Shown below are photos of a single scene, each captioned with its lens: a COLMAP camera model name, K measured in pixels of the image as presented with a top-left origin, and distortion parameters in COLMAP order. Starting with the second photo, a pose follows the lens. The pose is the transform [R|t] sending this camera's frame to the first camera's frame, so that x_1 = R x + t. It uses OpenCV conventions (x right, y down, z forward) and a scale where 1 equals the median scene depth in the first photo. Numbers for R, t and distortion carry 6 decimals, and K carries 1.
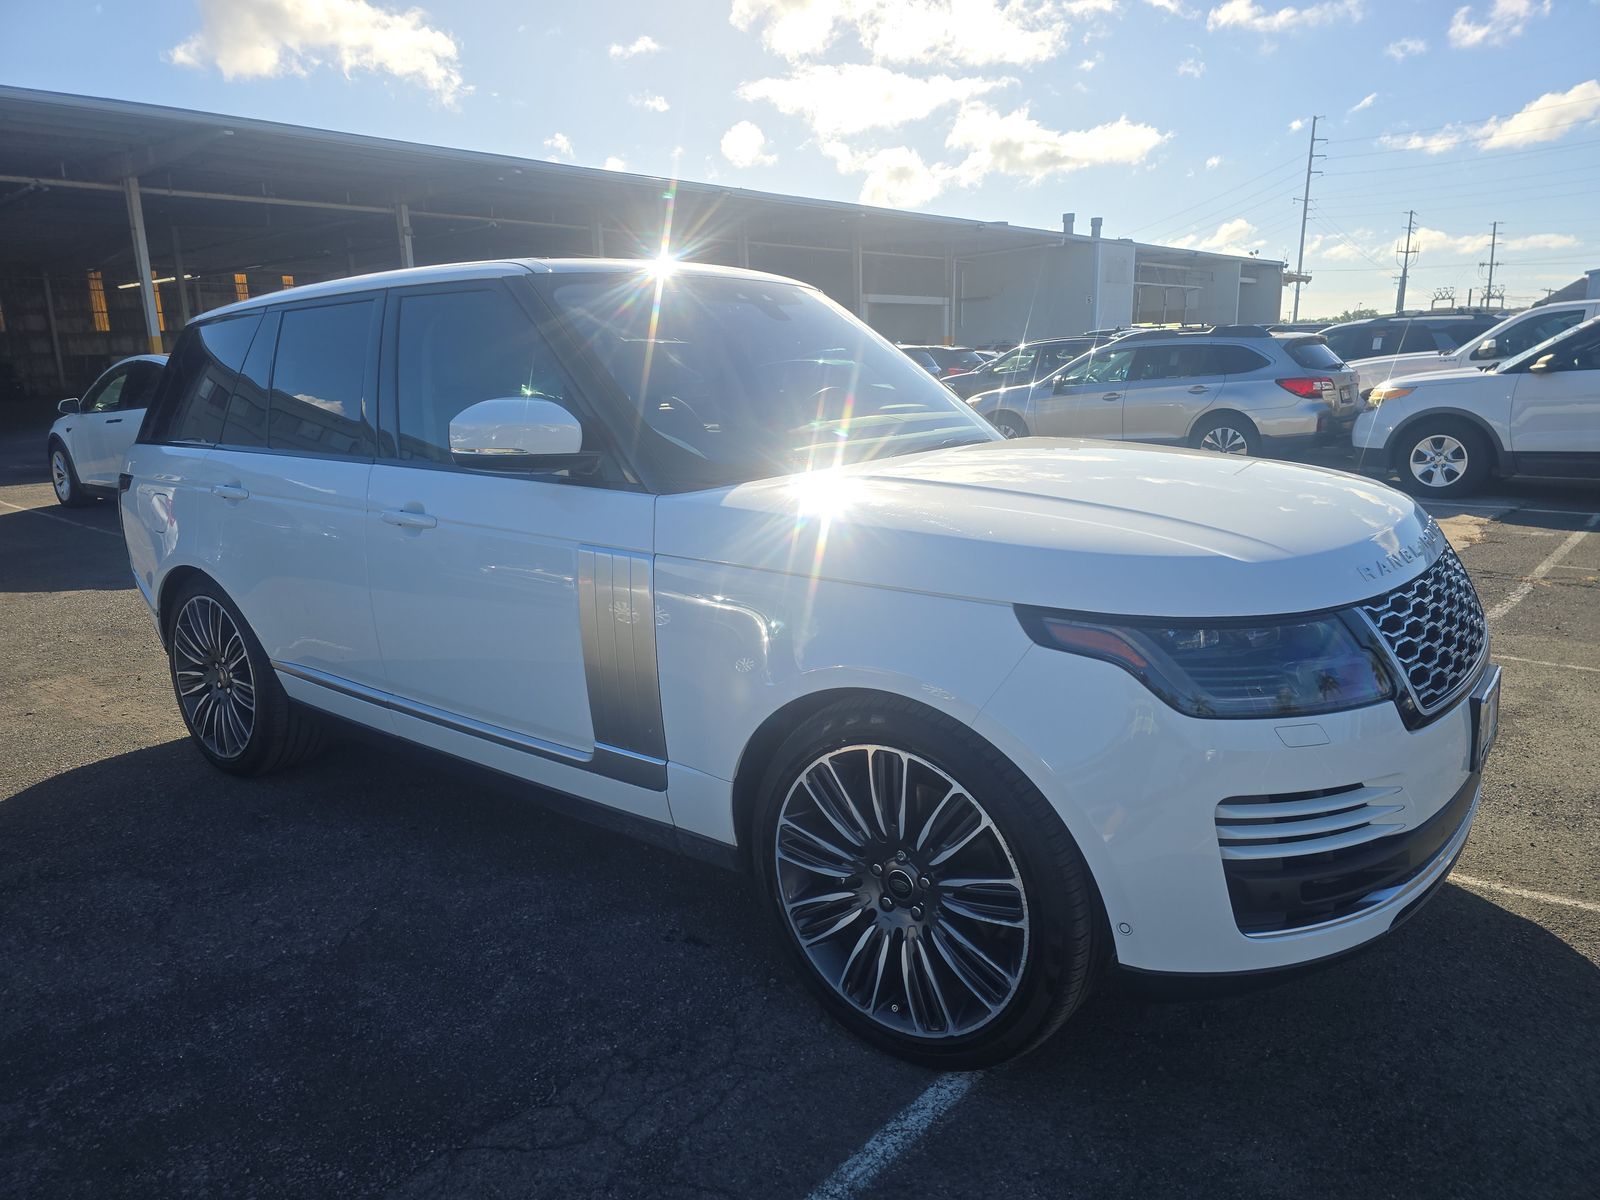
lens RADIAL K [[996.8, 0, 800.0], [0, 996.8, 600.0], [0, 0, 1]] dist [0.000815, -0.031767]
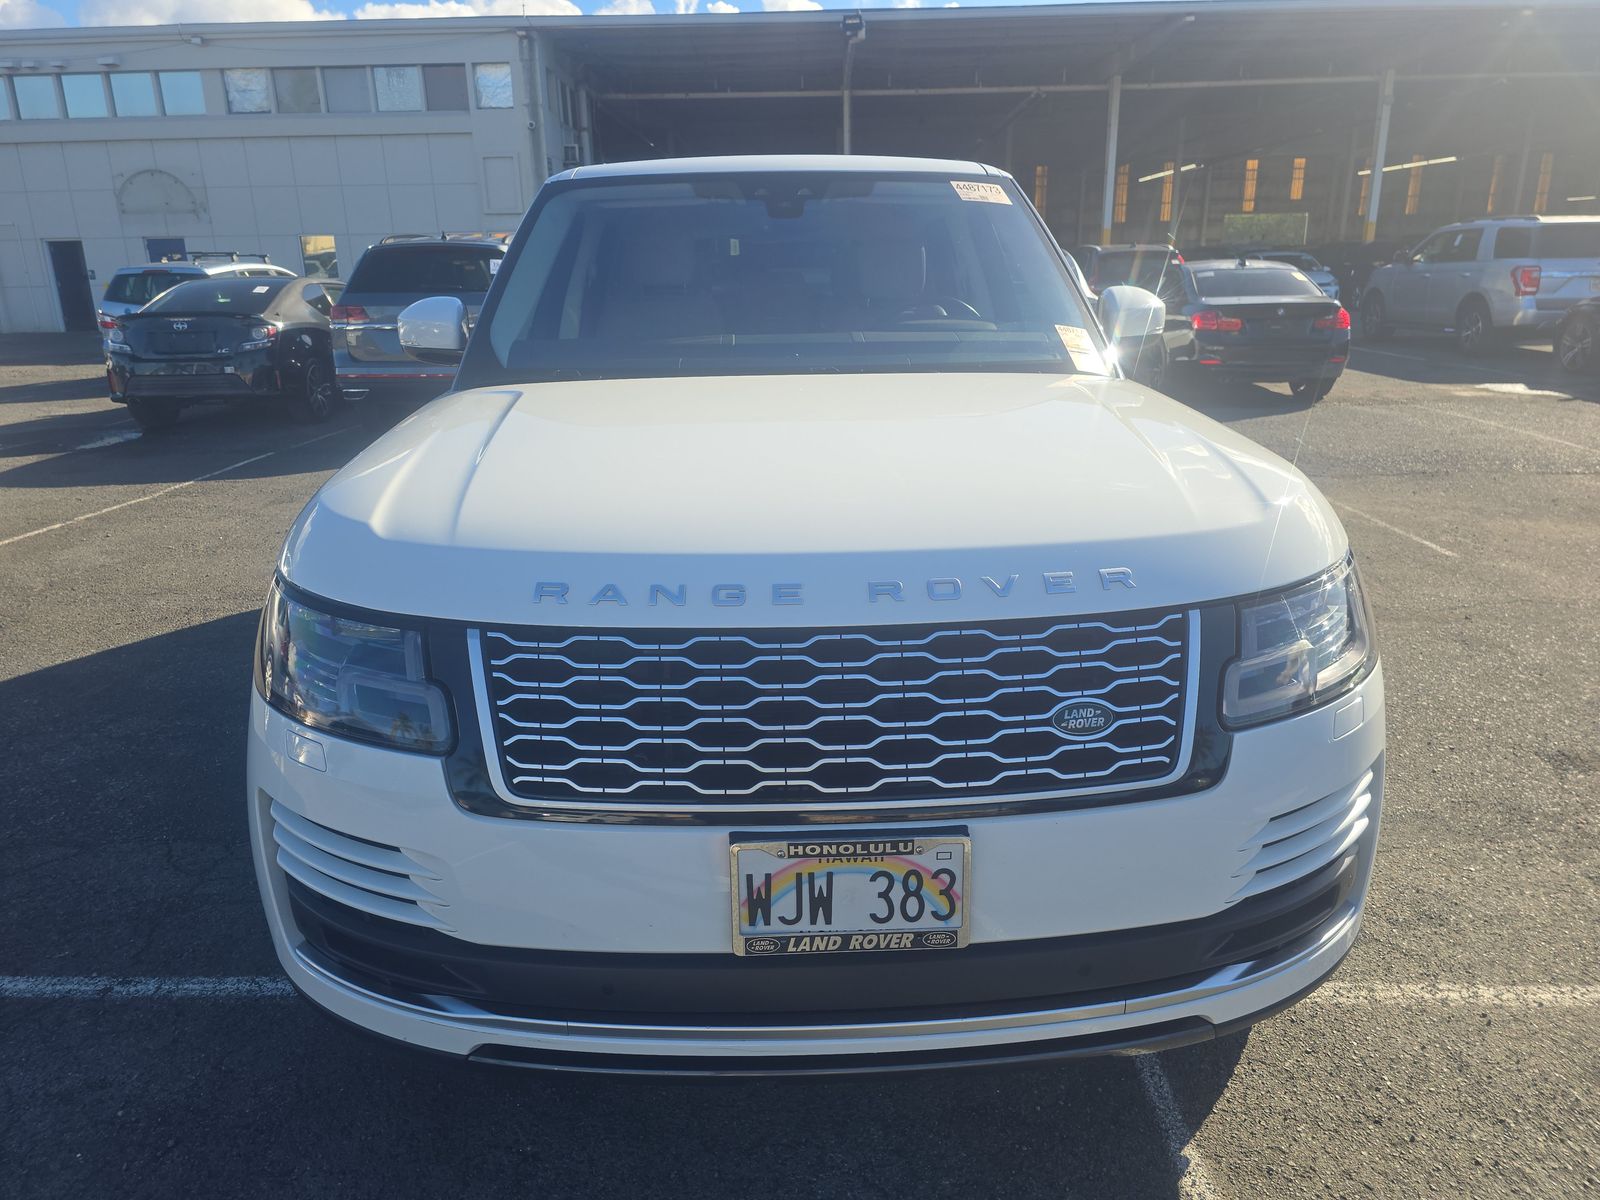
lens RADIAL K [[996.8, 0, 800.0], [0, 996.8, 600.0], [0, 0, 1]] dist [0.000815, -0.031767]
pose [[0.660389, 0.222101, -0.717327, 1.232178], [-0.144631, 0.974994, 0.168729, -0.171769], [0.736864, -0.007679, 0.675998, 0.675707]]
